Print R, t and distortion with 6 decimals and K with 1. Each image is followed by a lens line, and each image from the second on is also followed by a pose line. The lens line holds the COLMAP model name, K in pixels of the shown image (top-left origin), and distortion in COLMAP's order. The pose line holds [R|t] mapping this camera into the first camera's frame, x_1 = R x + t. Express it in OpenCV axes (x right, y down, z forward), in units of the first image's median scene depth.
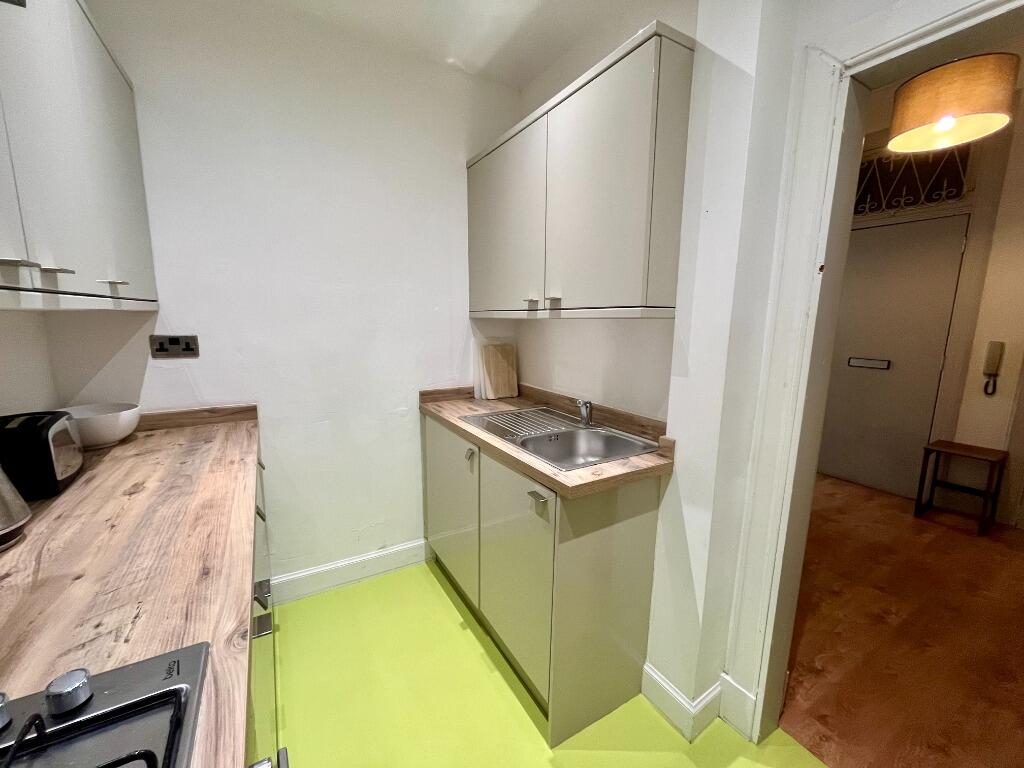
lens RADIAL K [[430.0, 0, 512.0], [0, 430.0, 384.0], [0, 0, 1]] dist [0.000044, 0.000125]
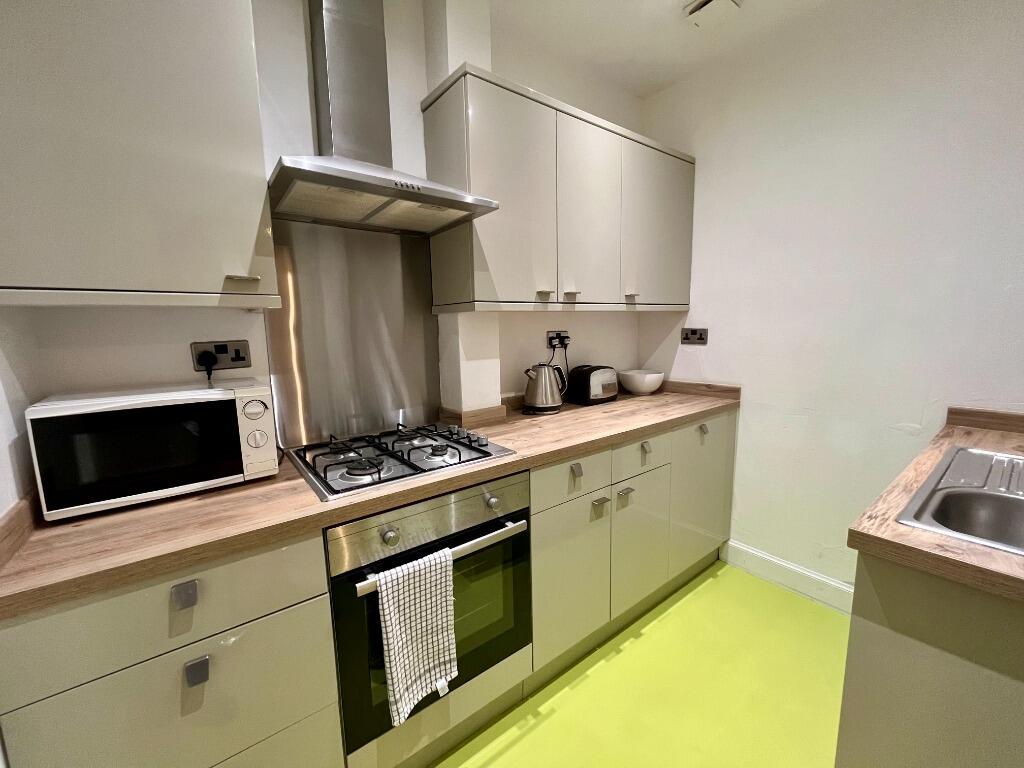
lens RADIAL K [[417.2, 0, 500.1], [0, 417.2, 381.7], [0, 0, 1]] dist [0.038935, 0.000055]
pose [[0.136227, 0.139189, -0.980851, 0.581656], [-0.148305, 0.981789, 0.118724, -0.011972], [0.979514, 0.129292, 0.154388, 0.208112]]
